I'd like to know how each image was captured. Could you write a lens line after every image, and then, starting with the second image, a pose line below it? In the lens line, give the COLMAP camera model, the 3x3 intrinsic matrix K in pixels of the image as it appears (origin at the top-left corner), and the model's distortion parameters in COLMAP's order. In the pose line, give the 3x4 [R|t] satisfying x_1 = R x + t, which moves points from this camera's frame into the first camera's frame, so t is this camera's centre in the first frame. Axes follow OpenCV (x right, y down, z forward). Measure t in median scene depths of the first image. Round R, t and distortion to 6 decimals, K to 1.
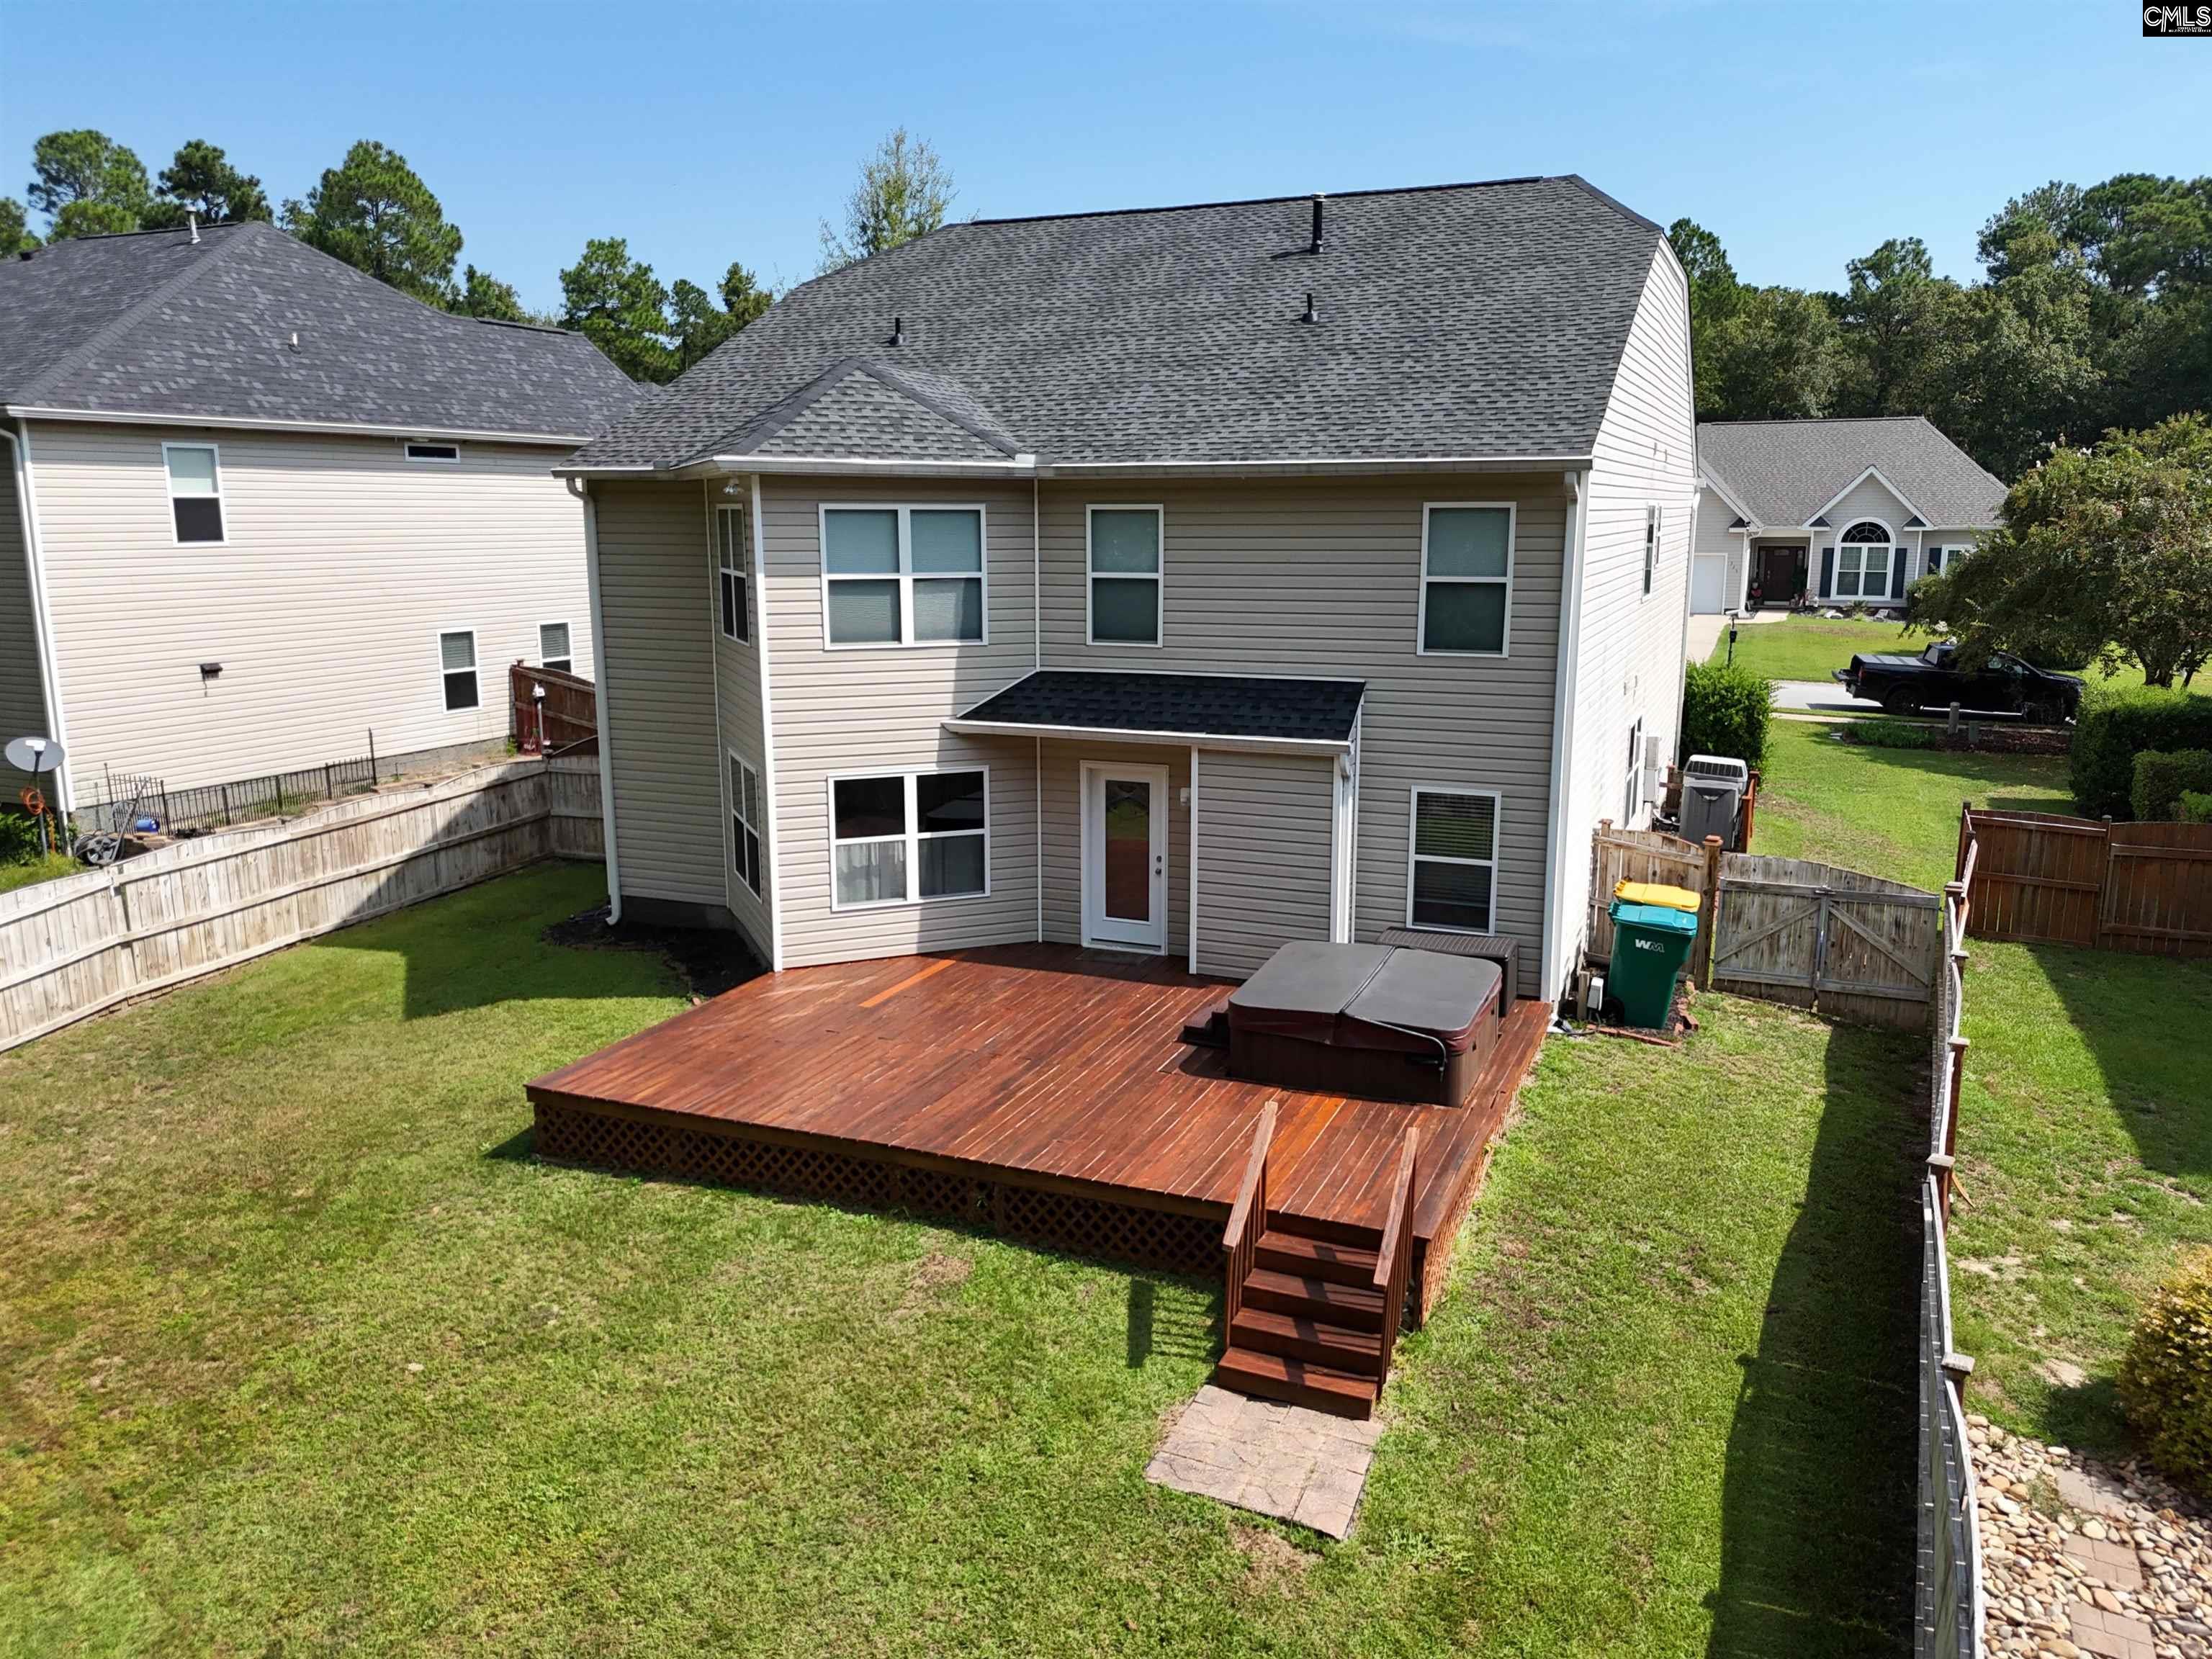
lens RADIAL K [[1618.4, 0, 1104.6], [0, 1618.4, 838.1], [0, 0, 1]] dist [0.085257, -0.107744]
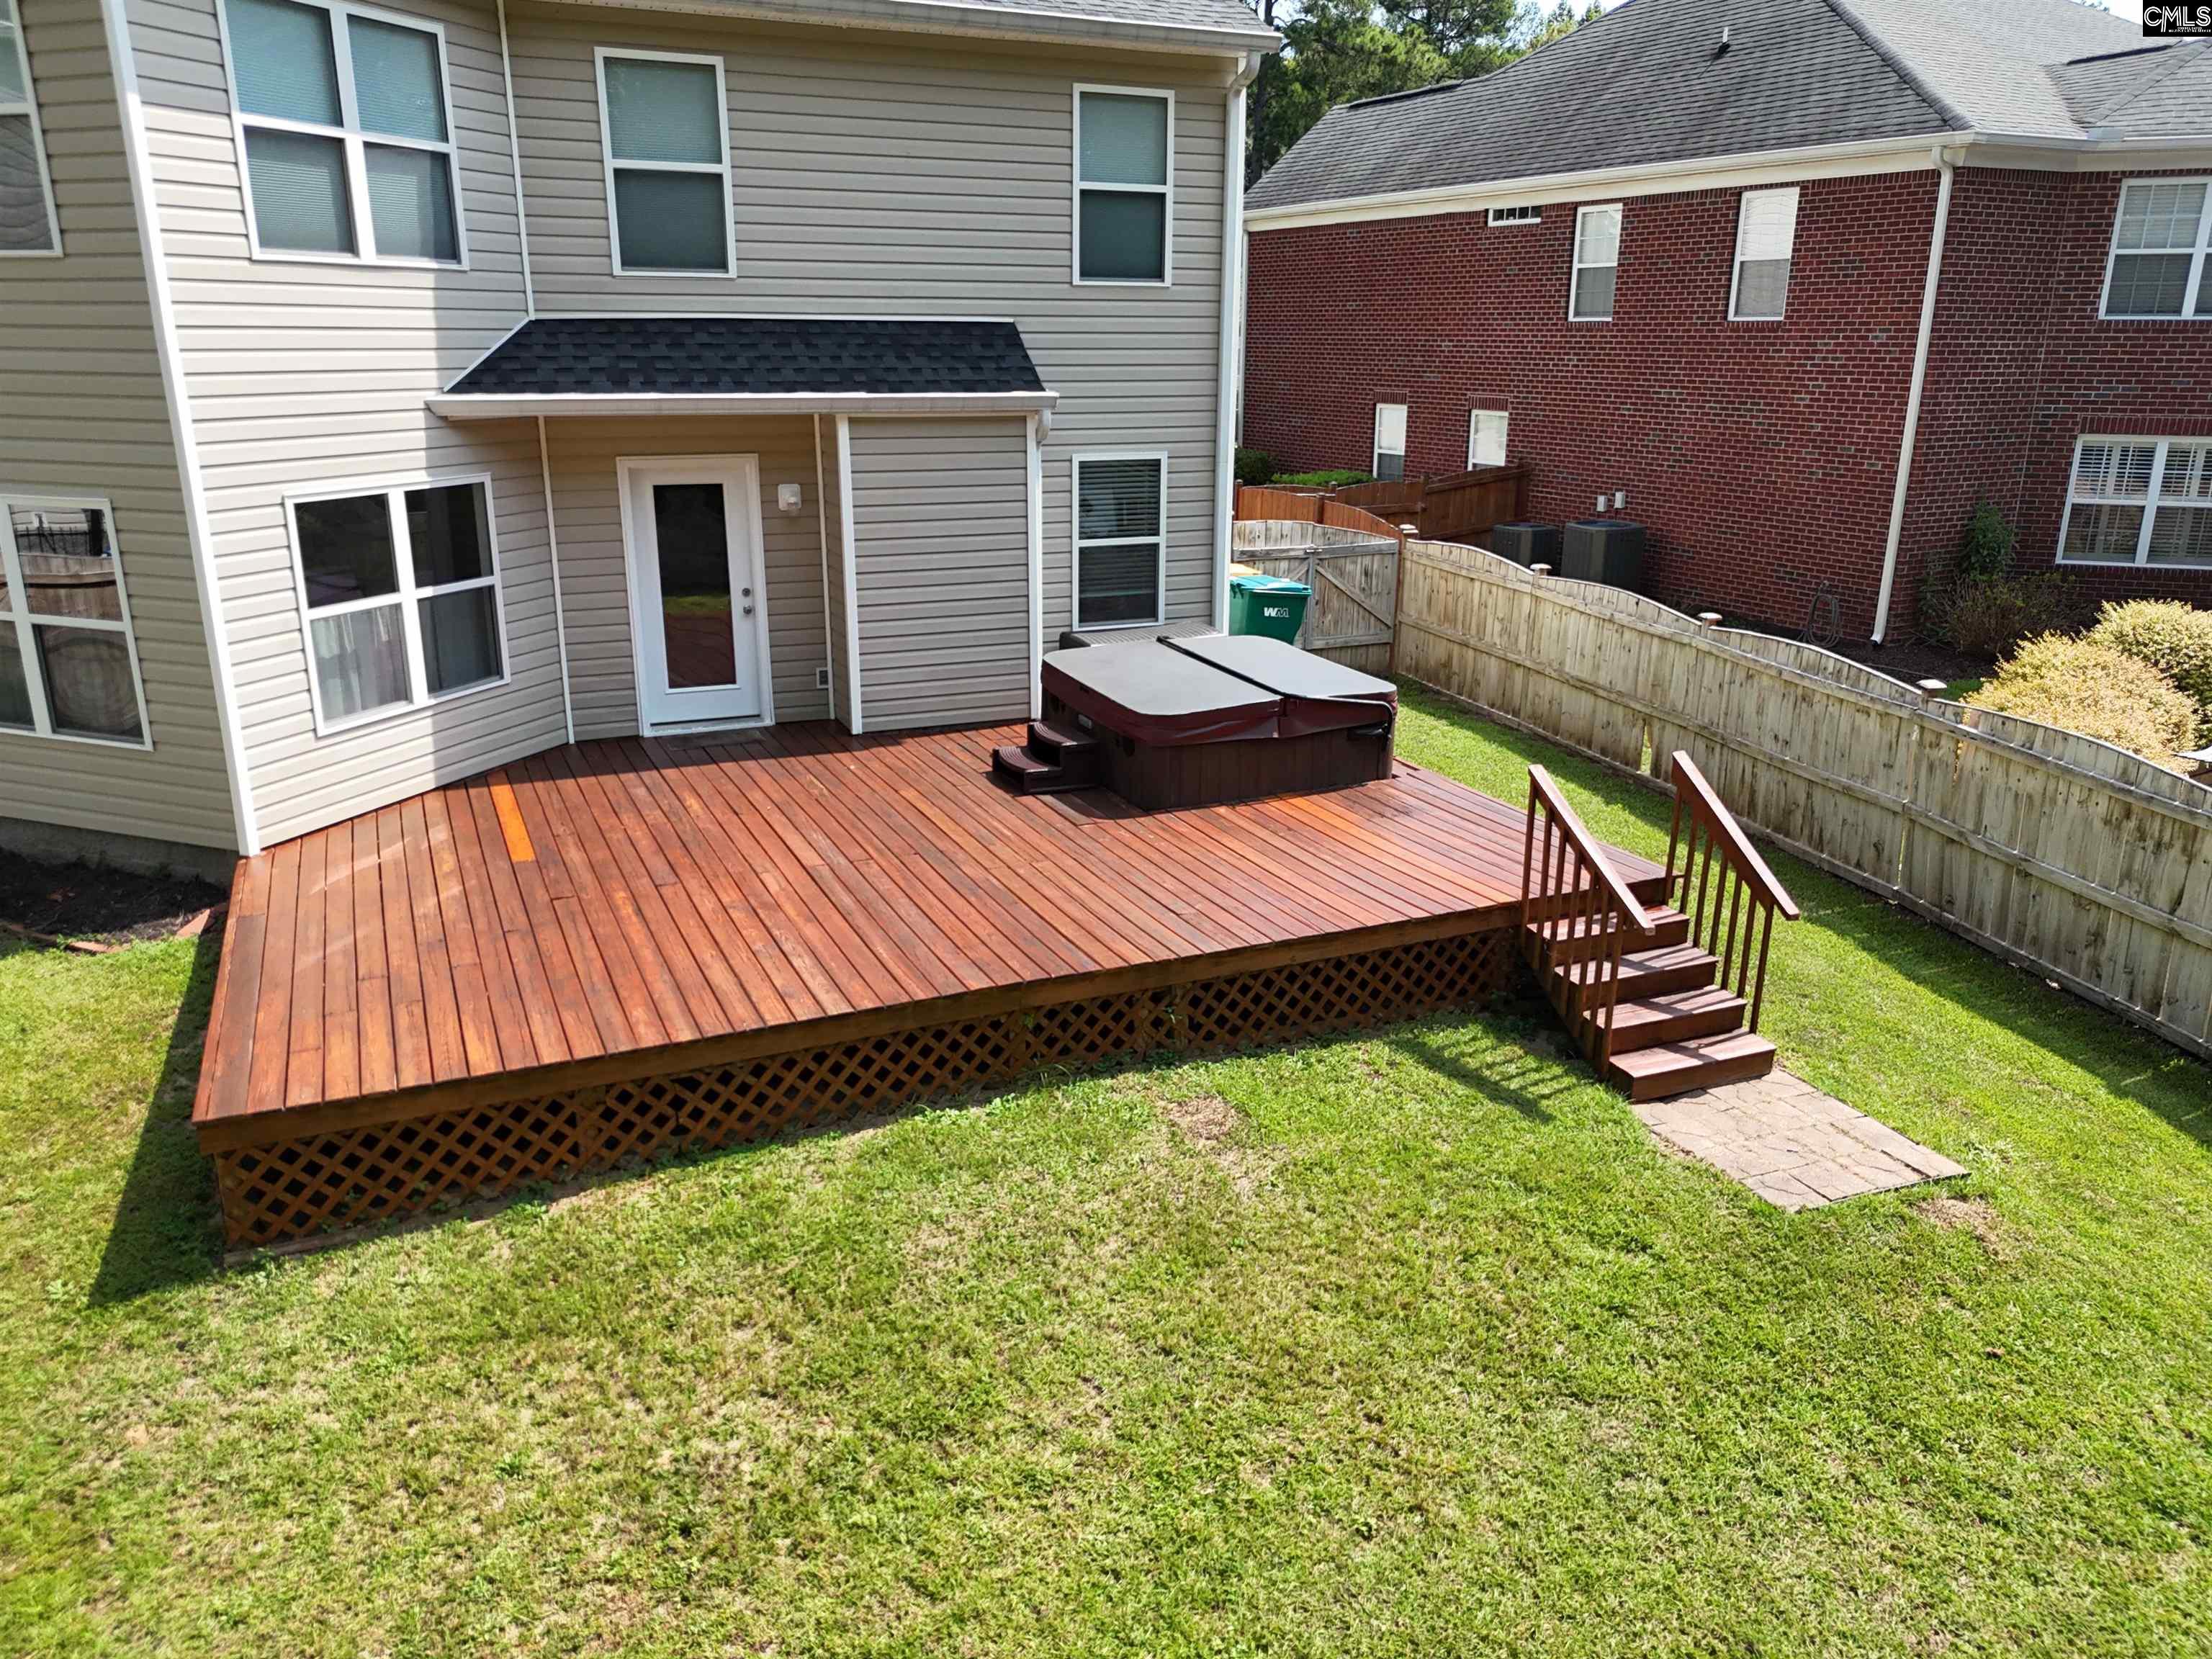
lens RADIAL K [[1618.4, 0, 1104.6], [0, 1618.4, 838.1], [0, 0, 1]] dist [0.085257, -0.107744]
pose [[0.676697, -0.214311, 0.704381, -0.406381], [0.142051, 0.976727, 0.160705, 0.026799], [-0.722428, -0.008690, 0.691391, 0.398984]]
